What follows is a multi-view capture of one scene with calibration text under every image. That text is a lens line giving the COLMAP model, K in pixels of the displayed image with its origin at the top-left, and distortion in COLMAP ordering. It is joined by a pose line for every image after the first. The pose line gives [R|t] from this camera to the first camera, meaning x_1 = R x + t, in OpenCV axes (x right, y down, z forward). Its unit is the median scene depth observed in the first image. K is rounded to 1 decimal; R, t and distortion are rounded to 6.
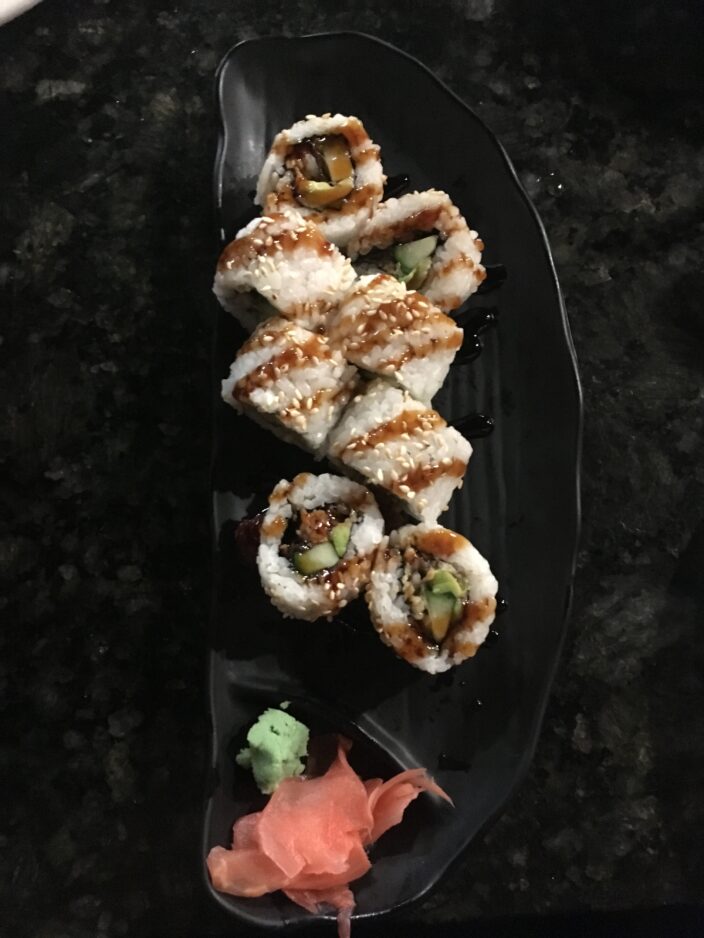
lens RADIAL K [[795.8, 0, 352.0], [0, 795.8, 469.0], [0, 0, 1]] dist [-0.001012, 0.000119]
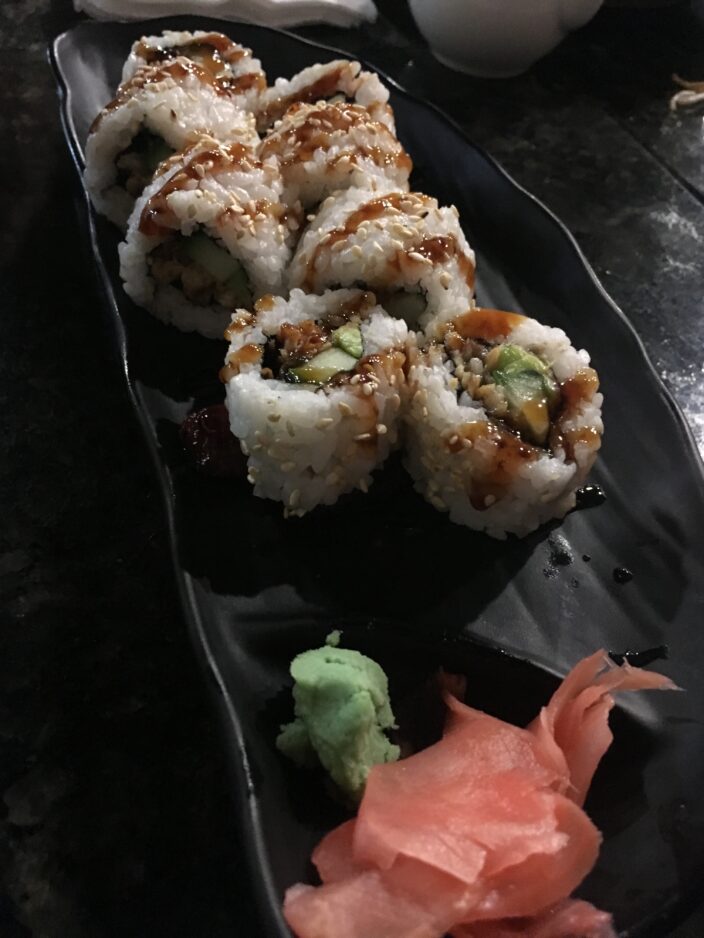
lens RADIAL K [[824.6, 0, 352.0], [0, 824.6, 469.0], [0, 0, 1]] dist [0.070792, -0.167810]
pose [[0.946544, -0.199963, 0.253120, -0.205505], [0.294773, 0.854879, -0.426956, 0.468069], [-0.131012, 0.478746, 0.868124, 0.449542]]
